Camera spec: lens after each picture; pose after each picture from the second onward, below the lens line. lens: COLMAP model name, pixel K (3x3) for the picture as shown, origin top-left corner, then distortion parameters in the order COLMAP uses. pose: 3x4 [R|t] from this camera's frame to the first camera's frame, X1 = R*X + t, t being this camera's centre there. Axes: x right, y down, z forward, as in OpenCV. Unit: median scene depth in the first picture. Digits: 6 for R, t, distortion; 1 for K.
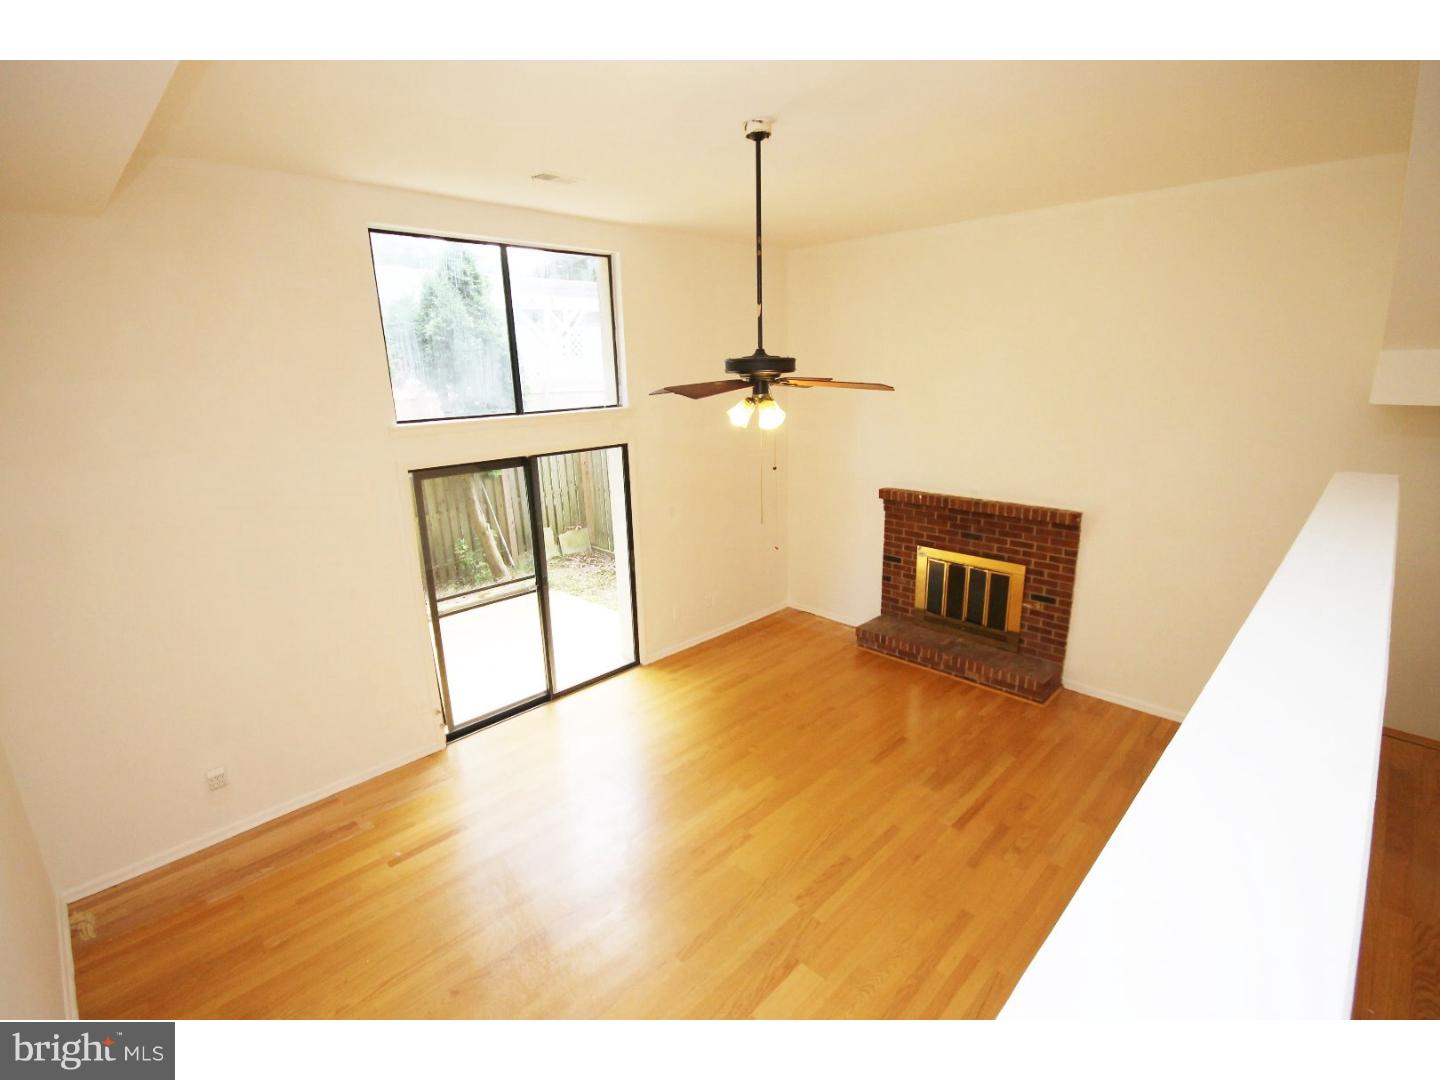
lens RADIAL K [[673.0, 0, 725.3], [0, 673.0, 542.2], [0, 0, 1]] dist [-0.002940, -0.000080]
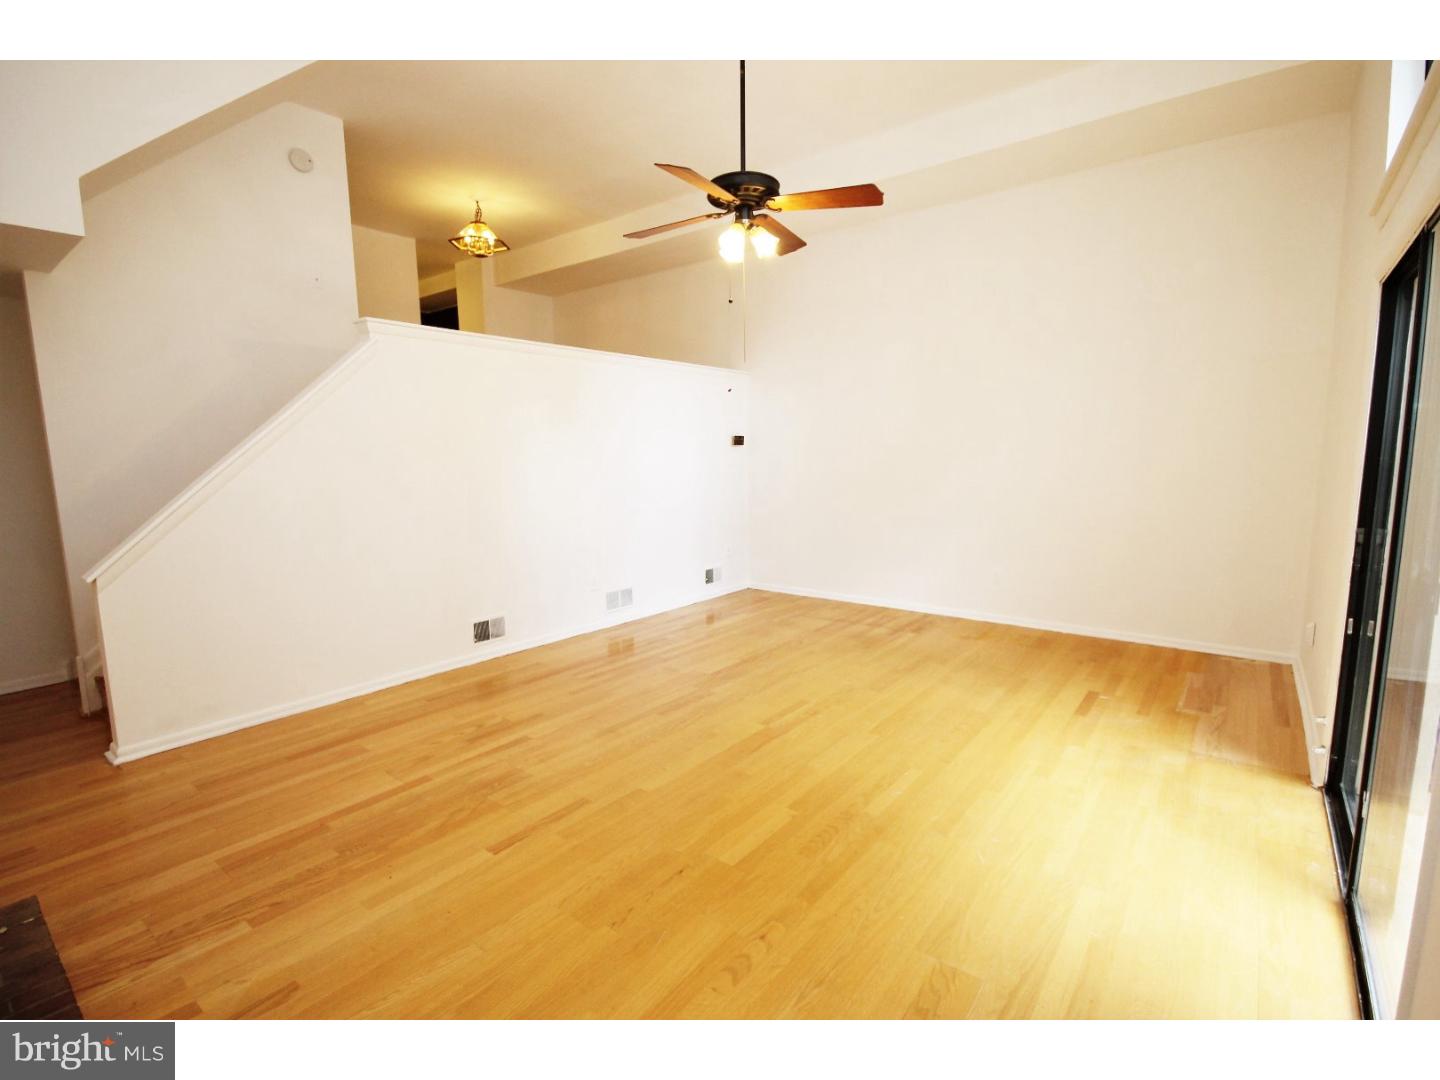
lens RADIAL K [[673.0, 0, 725.3], [0, 673.0, 542.2], [0, 0, 1]] dist [-0.002940, -0.000080]
pose [[-0.992603, 0.049181, -0.110996, 0.123612], [0.002795, 0.923289, 0.384096, -0.098253], [0.121371, 0.380945, -0.916597, 1.220490]]
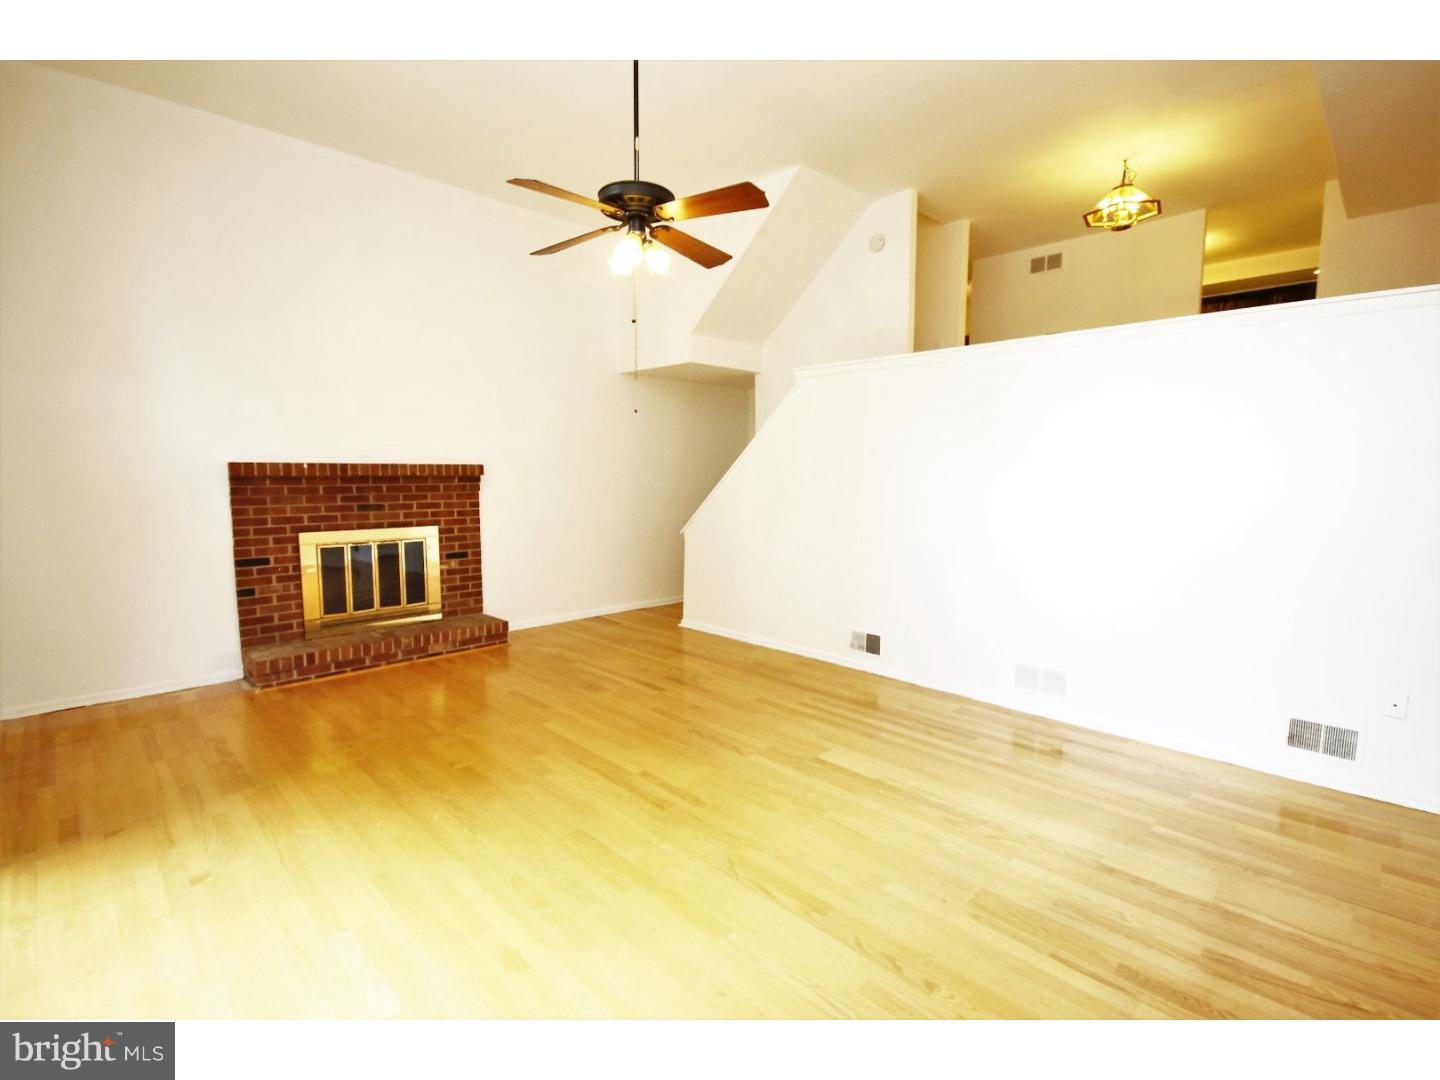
lens RADIAL K [[673.0, 0, 725.3], [0, 673.0, 542.2], [0, 0, 1]] dist [-0.002940, -0.000080]
pose [[0.005806, -0.080420, 0.996744, -0.536781], [0.252272, 0.964639, 0.076361, 0.089064], [-0.967639, 0.251007, 0.025888, 0.569660]]
